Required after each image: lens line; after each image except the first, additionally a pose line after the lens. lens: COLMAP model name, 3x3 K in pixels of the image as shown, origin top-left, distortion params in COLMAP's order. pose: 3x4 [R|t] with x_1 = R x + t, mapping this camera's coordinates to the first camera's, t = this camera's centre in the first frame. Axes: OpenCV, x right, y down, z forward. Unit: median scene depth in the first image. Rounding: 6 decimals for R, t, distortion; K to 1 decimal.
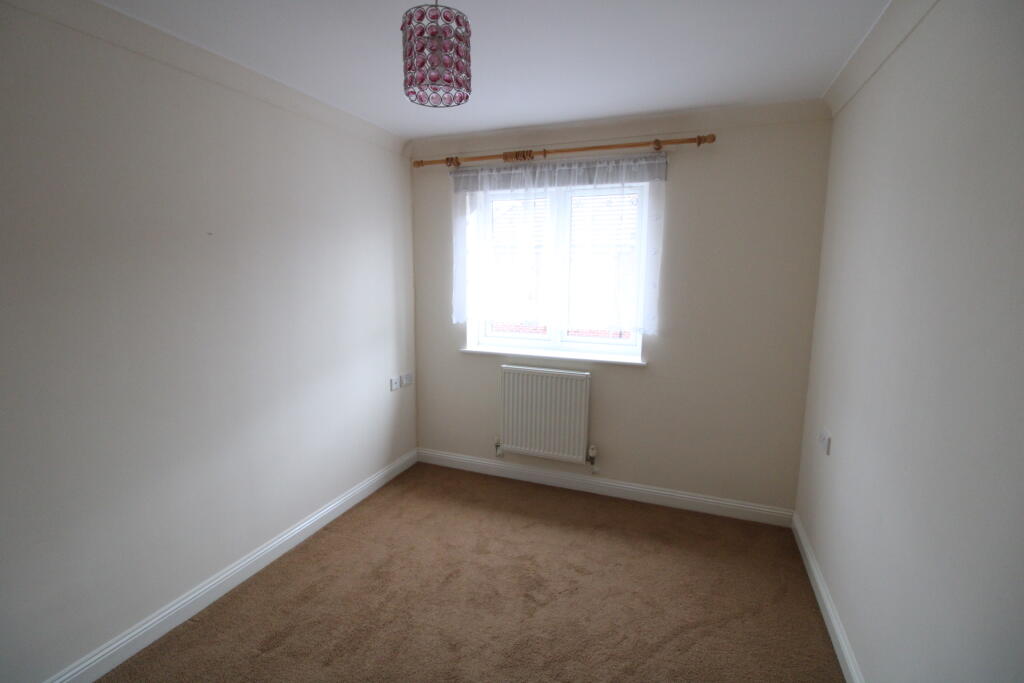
lens RADIAL K [[397.9, 0, 506.2], [0, 397.9, 322.6], [0, 0, 1]] dist [-0.000237, -0.000077]
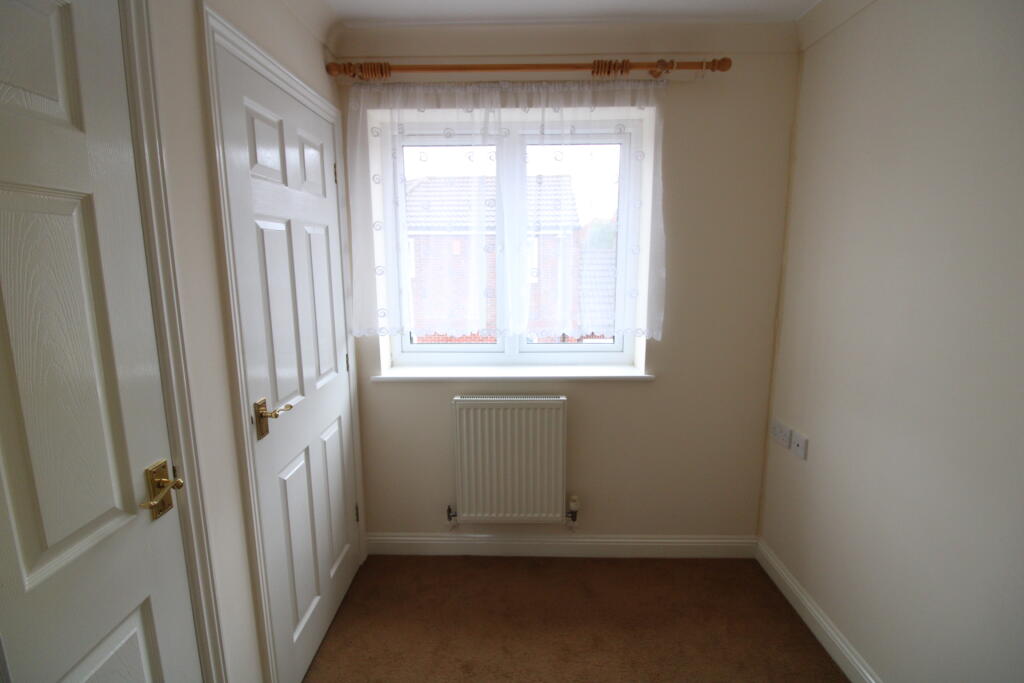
lens RADIAL K [[571.1, 0, 513.1], [0, 571.1, 372.7], [0, 0, 1]] dist [0.000845, 0.000250]
pose [[0.952374, -0.077649, 0.294880, -0.175661], [0.053016, 0.994472, 0.090640, -0.012604], [-0.300288, -0.070690, 0.951226, 0.064140]]
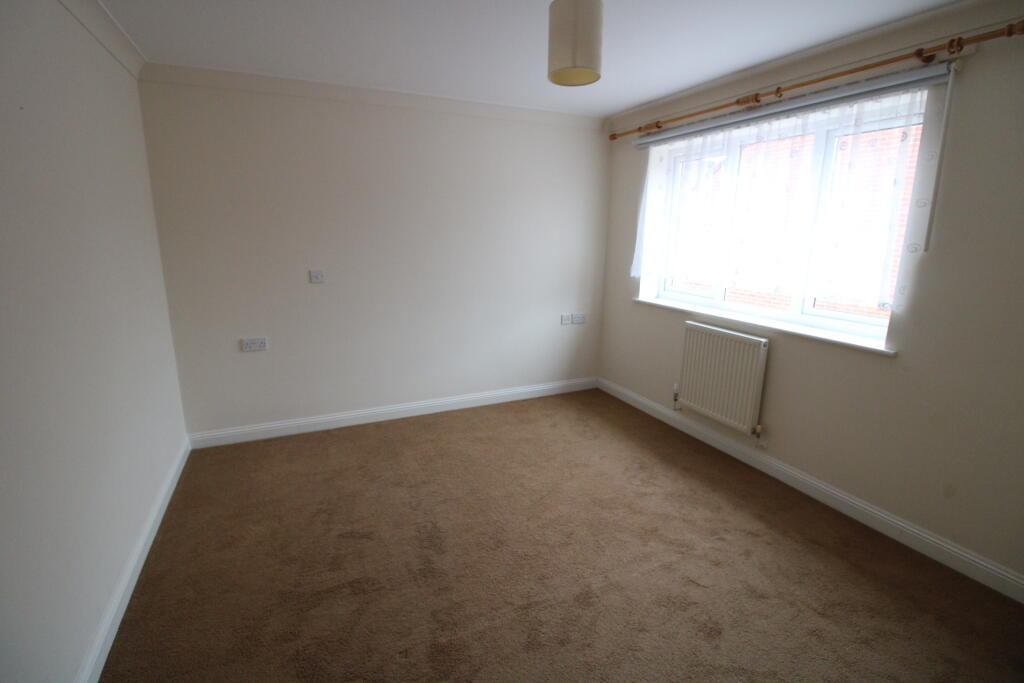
lens RADIAL K [[477.1, 0, 512.0], [0, 477.1, 341.5], [0, 0, 1]] dist [-0.001630, -0.000450]
pose [[0.686360, 0.161048, -0.709206, 0.585942], [-0.090893, 0.986523, 0.136057, 0.031796], [0.721559, -0.028922, 0.691748, -0.189530]]
